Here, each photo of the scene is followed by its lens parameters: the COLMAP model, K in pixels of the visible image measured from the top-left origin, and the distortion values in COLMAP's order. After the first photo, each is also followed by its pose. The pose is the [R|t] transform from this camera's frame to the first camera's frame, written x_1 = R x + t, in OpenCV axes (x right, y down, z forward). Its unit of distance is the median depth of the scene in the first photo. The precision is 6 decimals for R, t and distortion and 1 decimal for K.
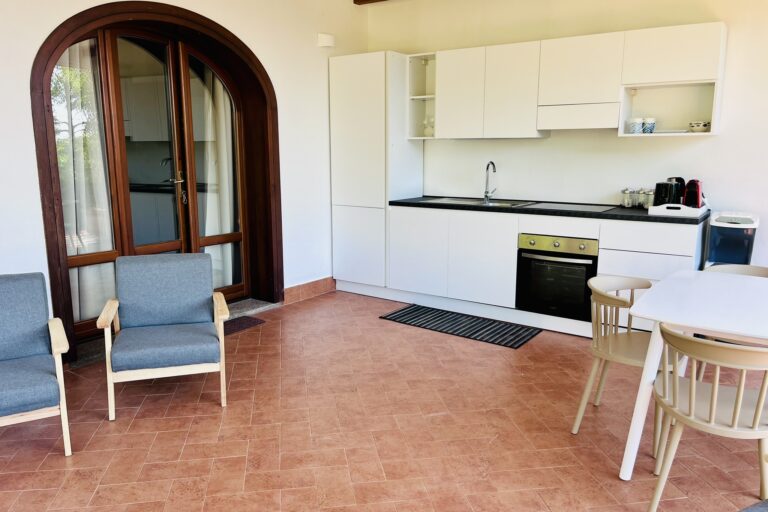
lens RADIAL K [[581.4, 0, 384.6], [0, 581.4, 258.1], [0, 0, 1]] dist [0.049427, -0.064090]
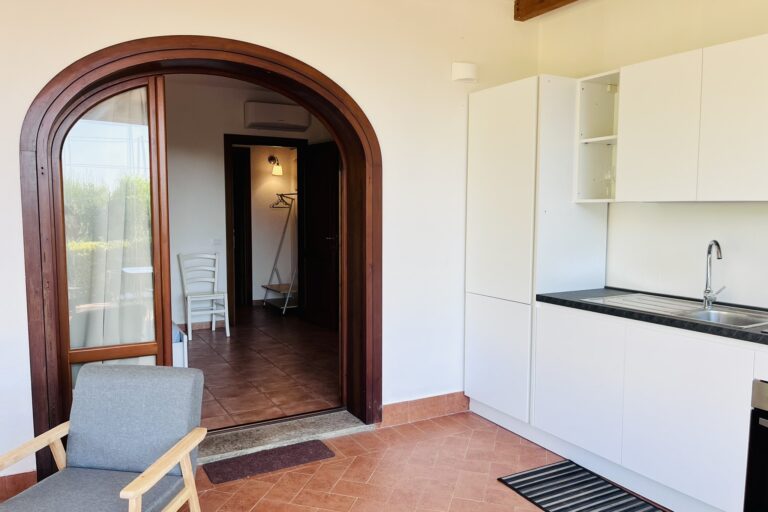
lens RADIAL K [[581.4, 0, 371.8], [0, 581.4, 261.2], [0, 0, 1]] dist [0.049427, -0.064090]
pose [[0.897292, 0.040178, -0.439605, 0.147747], [-0.081644, 0.993774, -0.075818, -0.080161], [0.433822, 0.103922, 0.894985, 0.363348]]
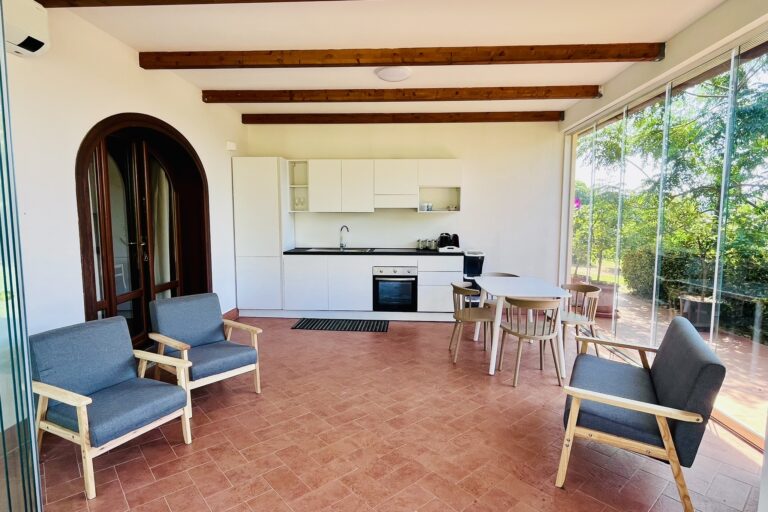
lens RADIAL K [[405.6, 0, 387.5], [0, 405.6, 253.3], [0, 0, 1]] dist [-0.005369, -0.000535]
pose [[0.849650, -0.047821, 0.525174, -0.362457], [0.095847, 0.993296, -0.064618, 0.000395], [-0.518563, 0.105239, 0.848538, -0.050221]]
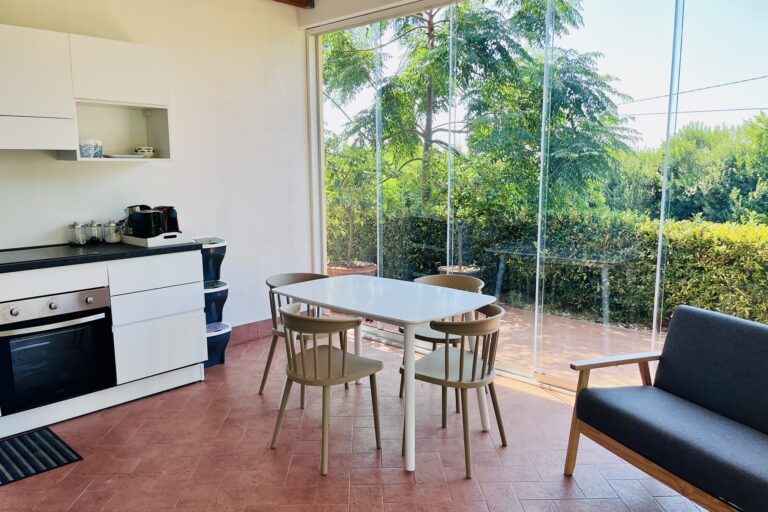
lens RADIAL K [[581.4, 0, 387.9], [0, 581.4, 254.8], [0, 0, 1]] dist [0.049427, -0.064090]
pose [[0.124374, -0.154825, 0.980082, -0.353546], [0.181290, 0.974670, 0.130964, -0.102373], [-0.975533, 0.161391, 0.149292, 0.449401]]
